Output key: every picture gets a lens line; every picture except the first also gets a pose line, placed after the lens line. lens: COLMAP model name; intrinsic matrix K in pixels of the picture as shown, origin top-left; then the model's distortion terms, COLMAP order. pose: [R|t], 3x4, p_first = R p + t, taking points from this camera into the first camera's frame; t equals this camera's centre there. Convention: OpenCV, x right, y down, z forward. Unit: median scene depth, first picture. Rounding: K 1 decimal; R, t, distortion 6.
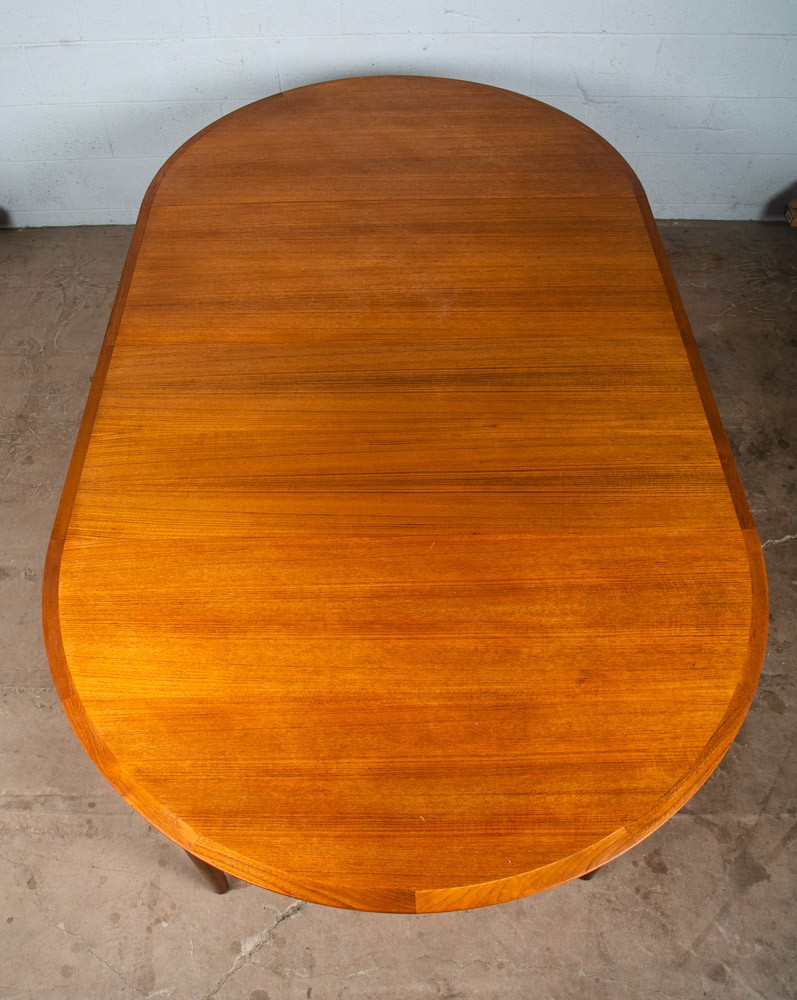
lens RADIAL K [[885.6, 0, 390.8], [0, 885.6, 518.6], [0, 0, 1]] dist [-0.115718, 0.060018]
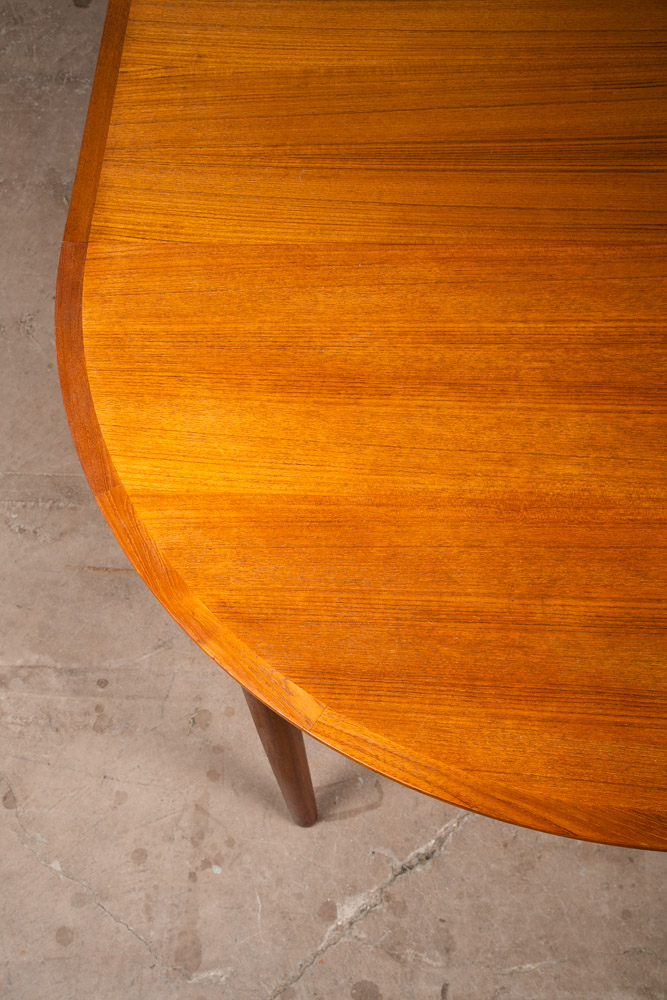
lens RADIAL K [[1406.7, 0, 325.2], [0, 1406.7, 506.5], [0, 0, 1]] dist [0.142585, 0.000000]
pose [[0.992168, 0.039480, -0.118509, -0.086275], [-0.021509, 0.988566, 0.149248, 0.057825], [0.123046, -0.145530, 0.981672, 0.017264]]
